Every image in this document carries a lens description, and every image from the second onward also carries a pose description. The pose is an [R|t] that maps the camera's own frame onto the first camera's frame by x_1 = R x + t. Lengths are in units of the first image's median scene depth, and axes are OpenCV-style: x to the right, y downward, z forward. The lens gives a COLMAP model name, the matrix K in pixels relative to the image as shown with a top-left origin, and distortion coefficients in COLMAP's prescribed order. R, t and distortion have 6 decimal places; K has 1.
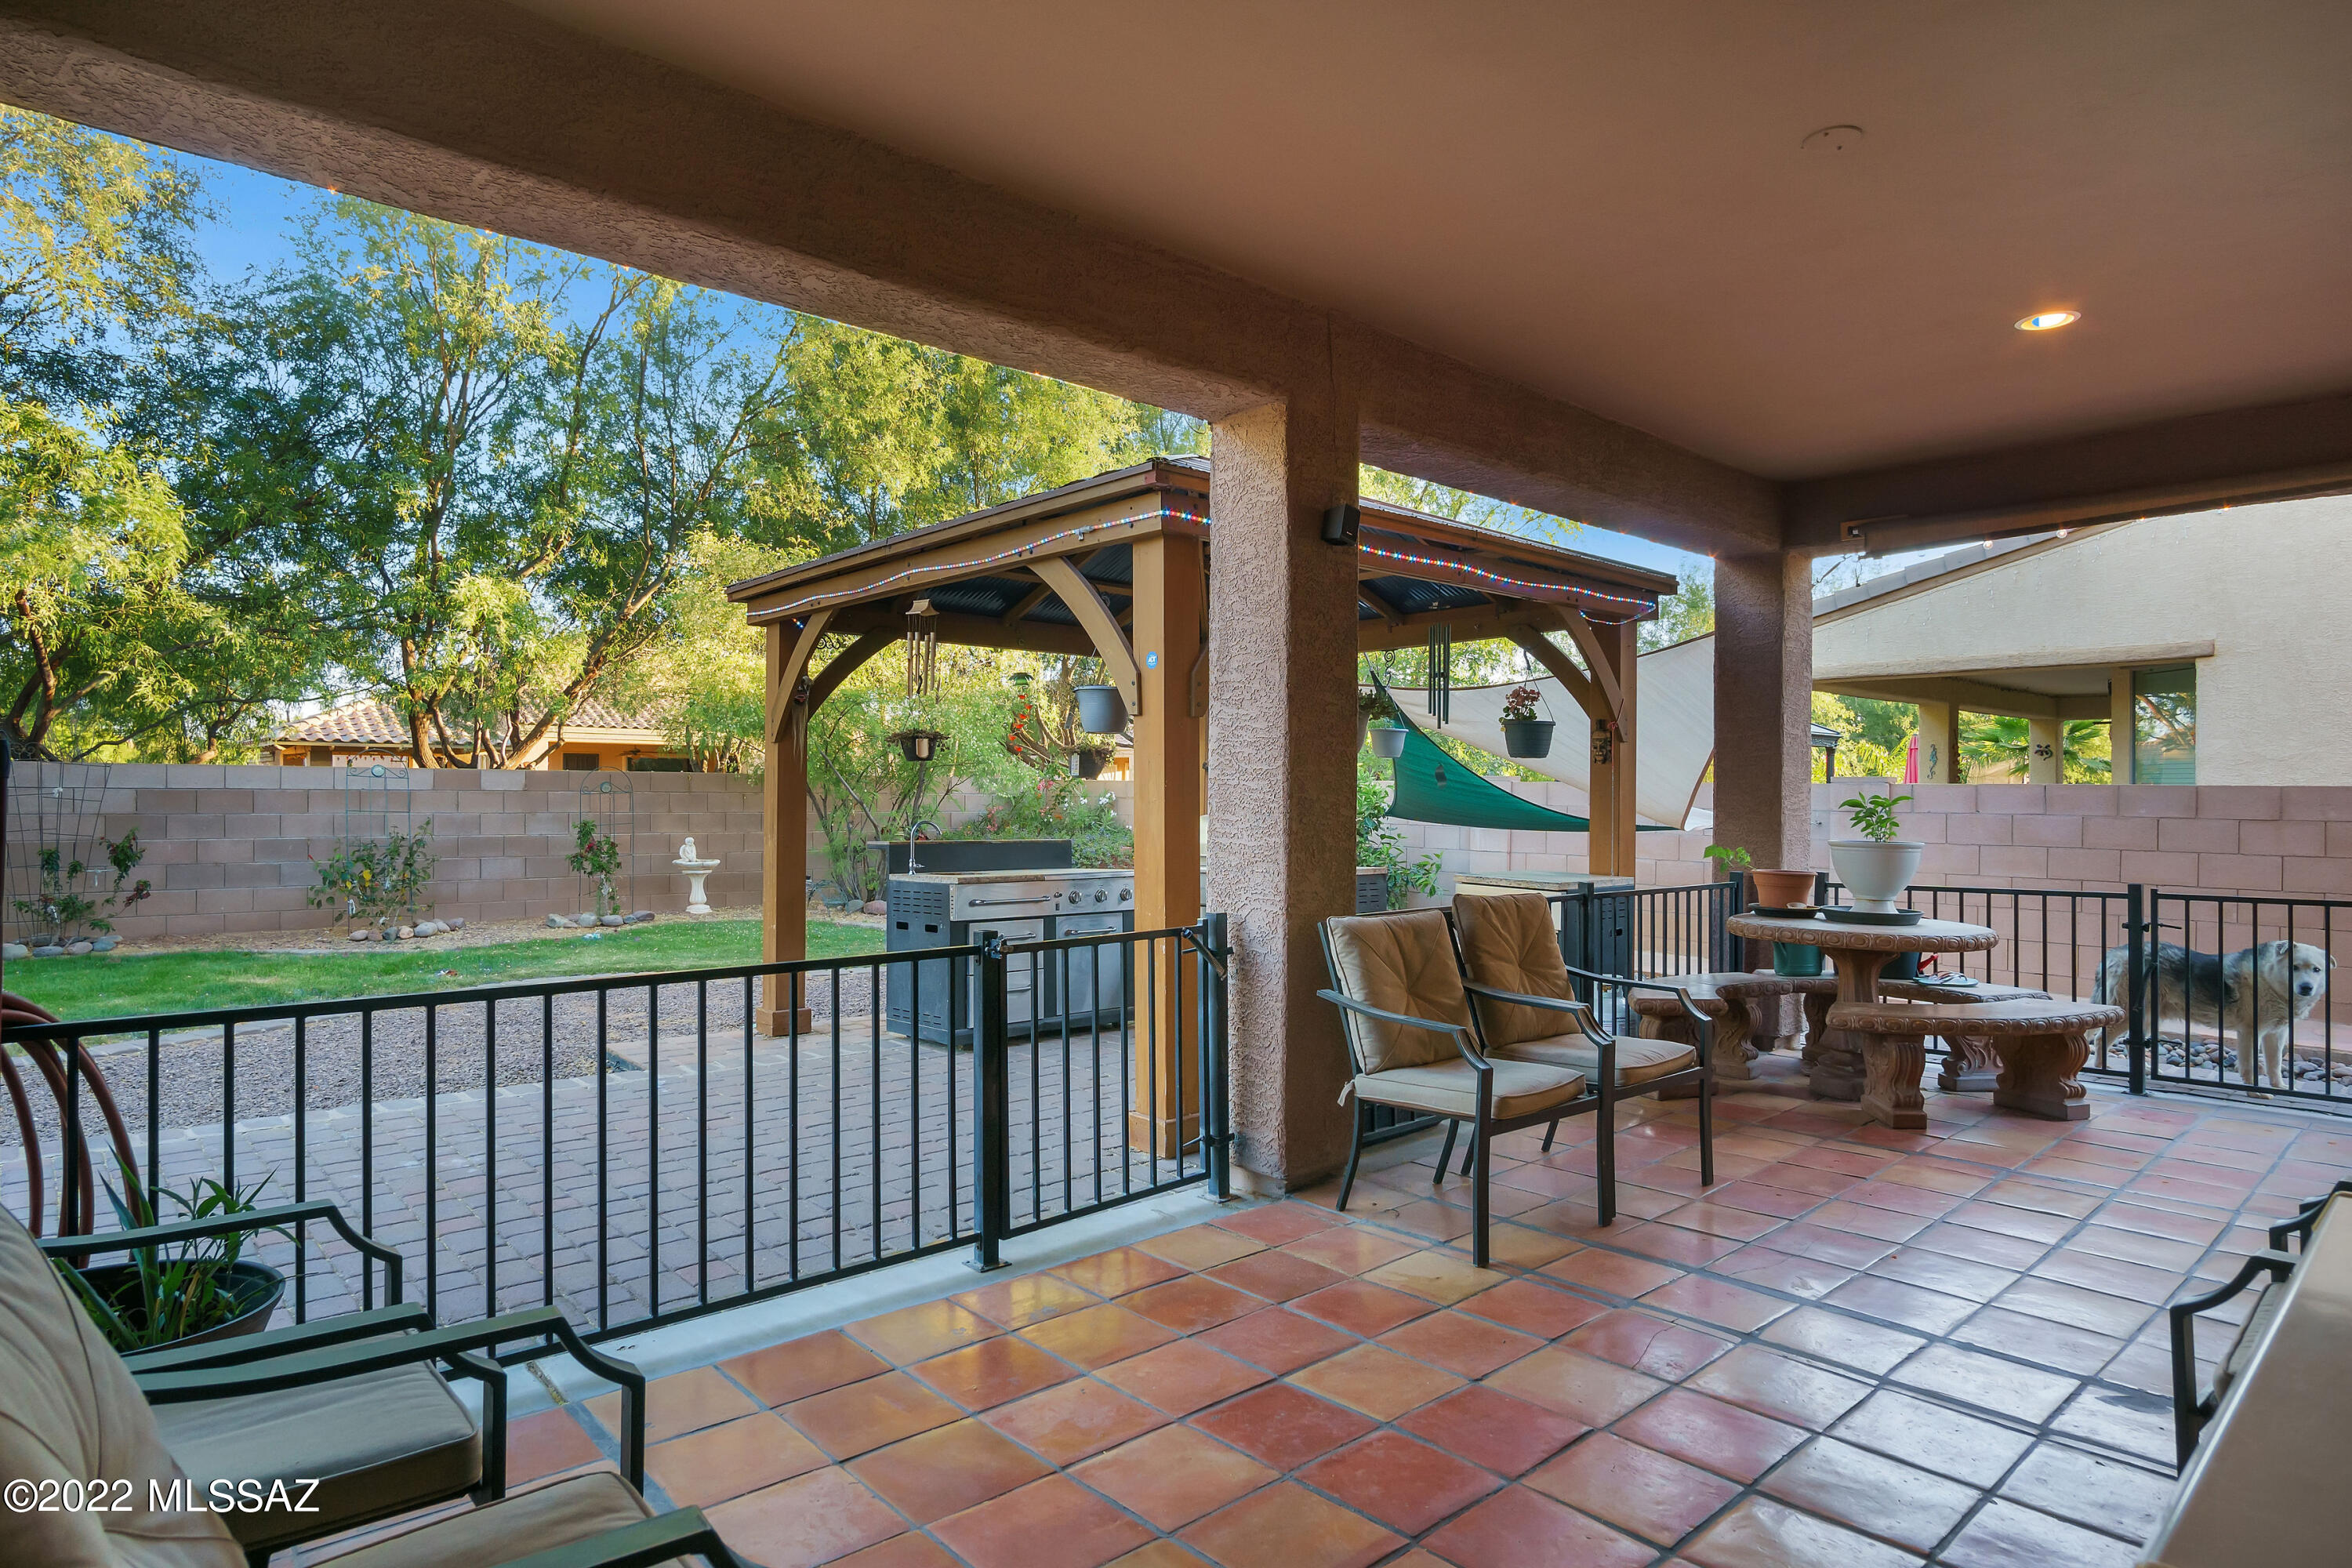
lens RADIAL K [[1300.8, 0, 1169.8], [0, 1300.8, 807.8], [0, 0, 1]] dist [-0.028321, 0.001926]
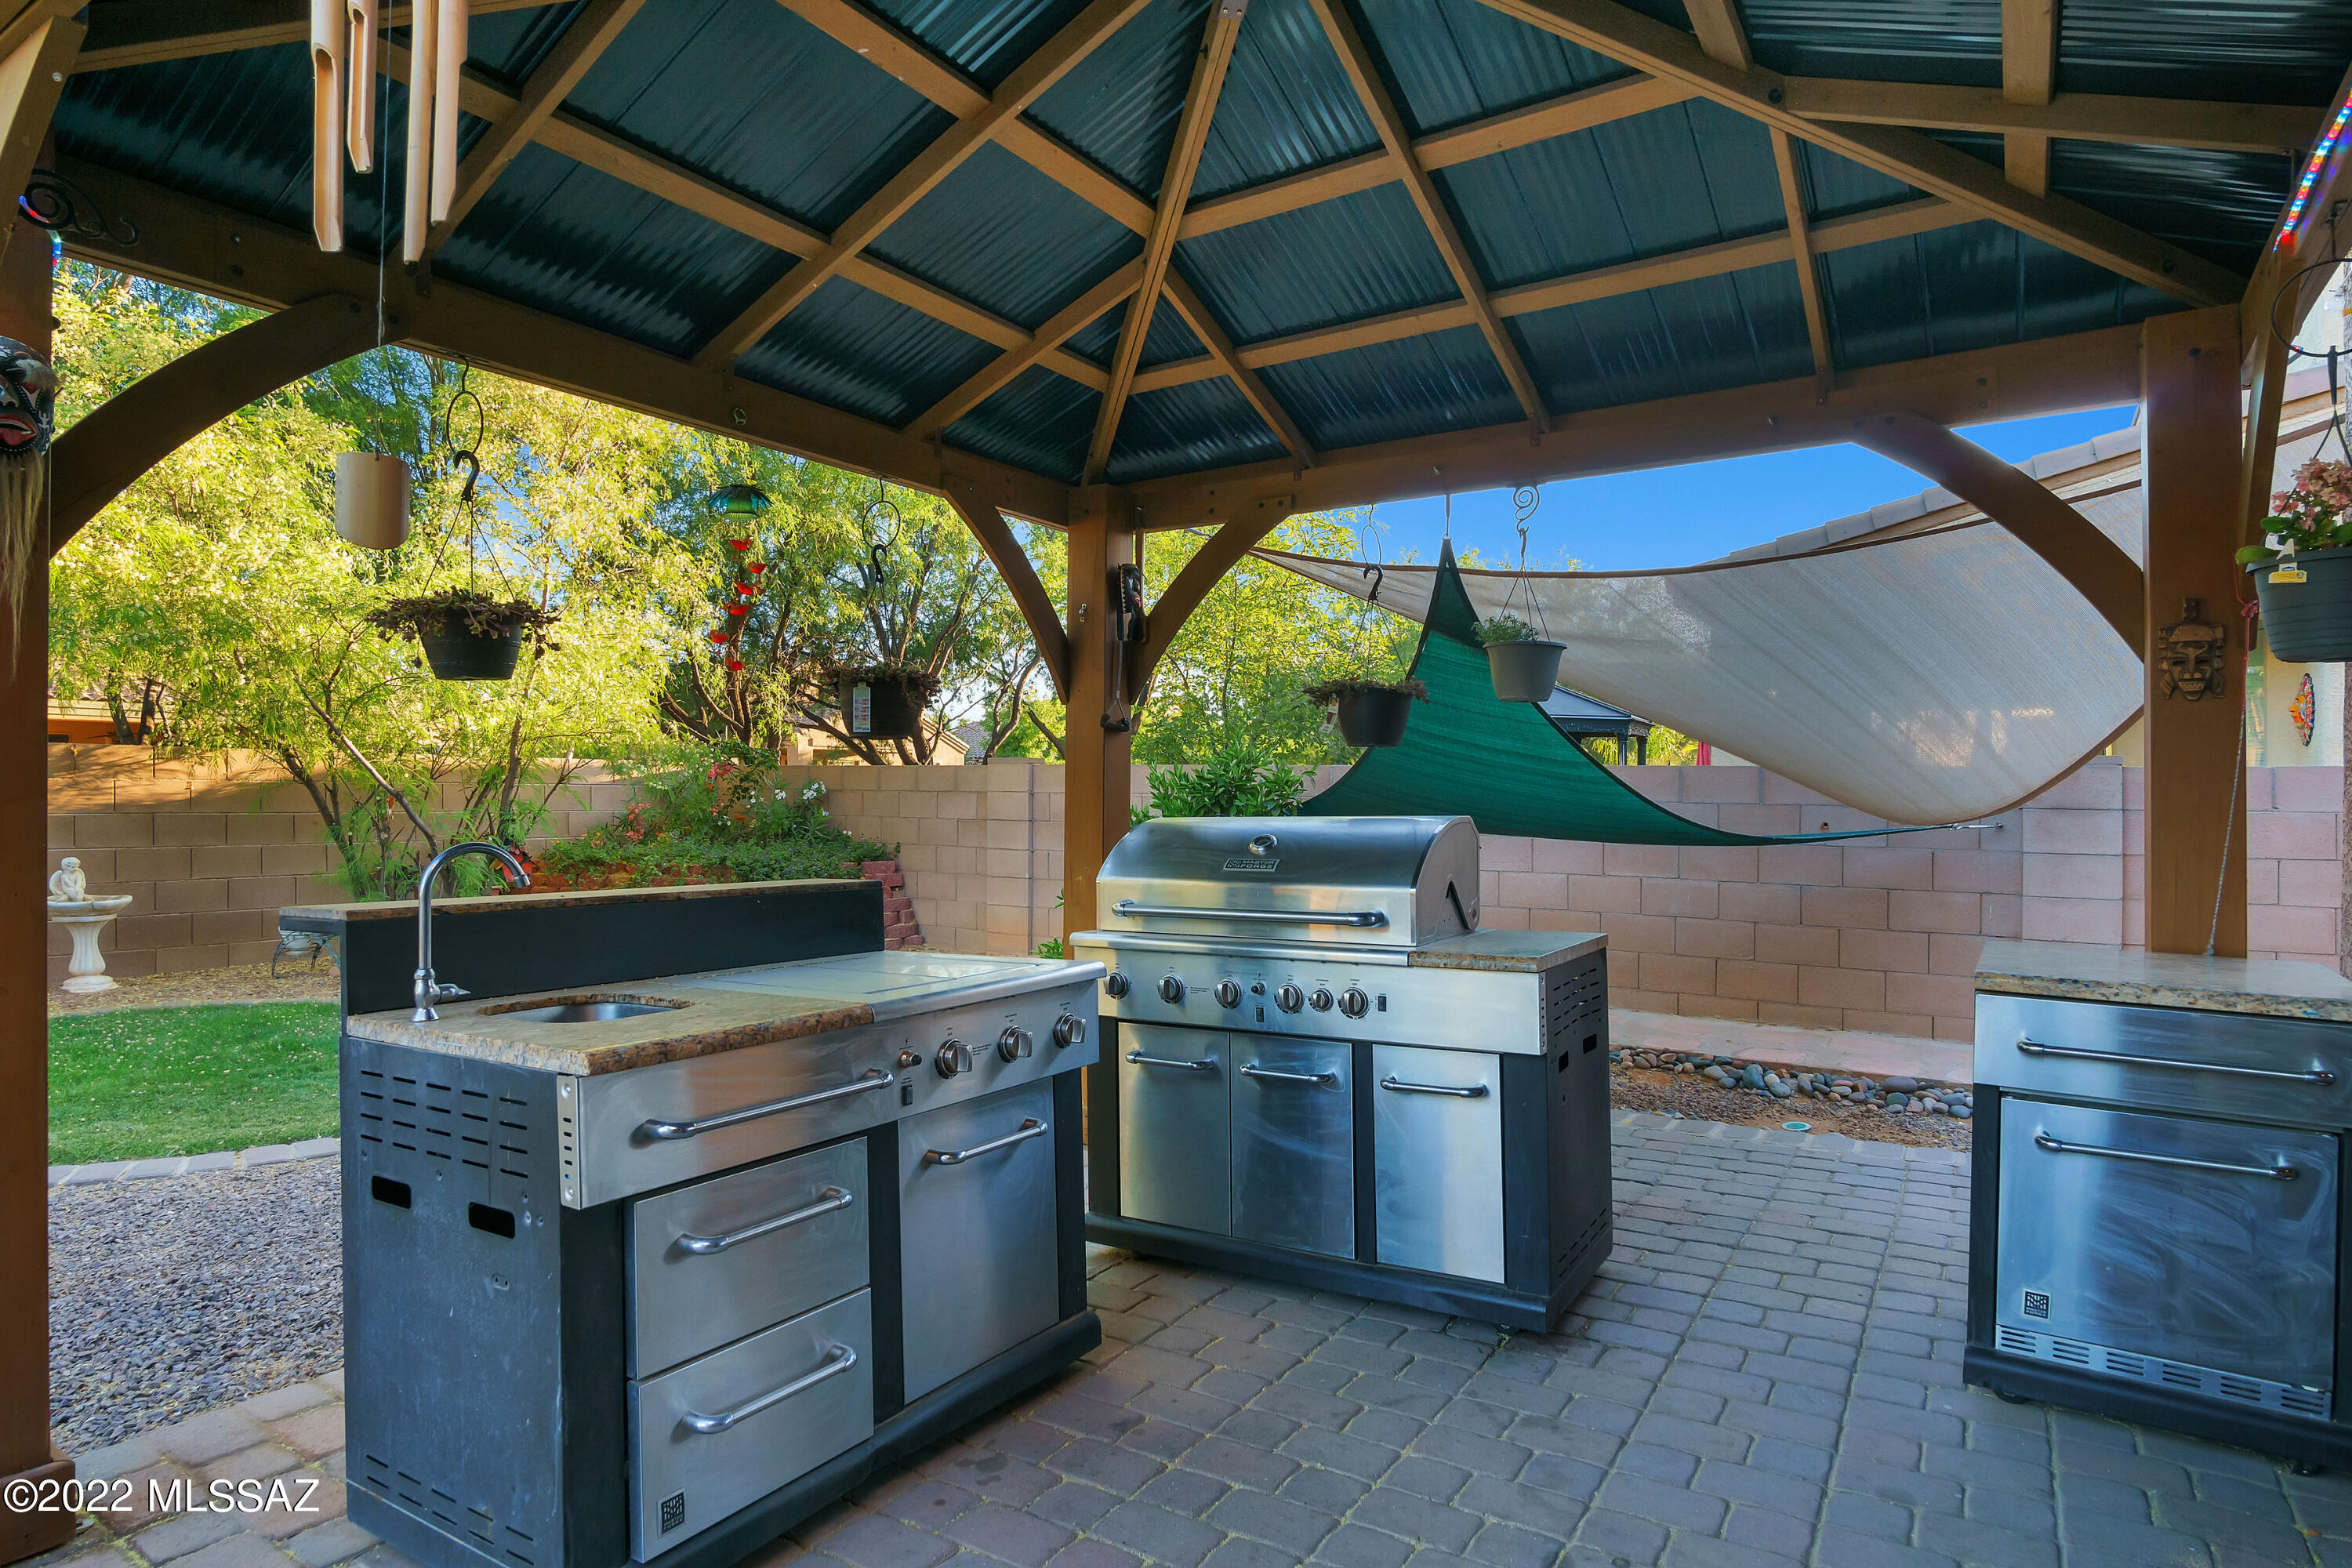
lens RADIAL K [[1300.8, 0, 1169.8], [0, 1300.8, 807.8], [0, 0, 1]] dist [-0.028321, 0.001926]
pose [[0.964373, -0.001134, 0.264543, -0.057754], [0.000570, 0.999997, 0.002207, 0.000265], [-0.264544, -0.001978, 0.964371, 0.348601]]
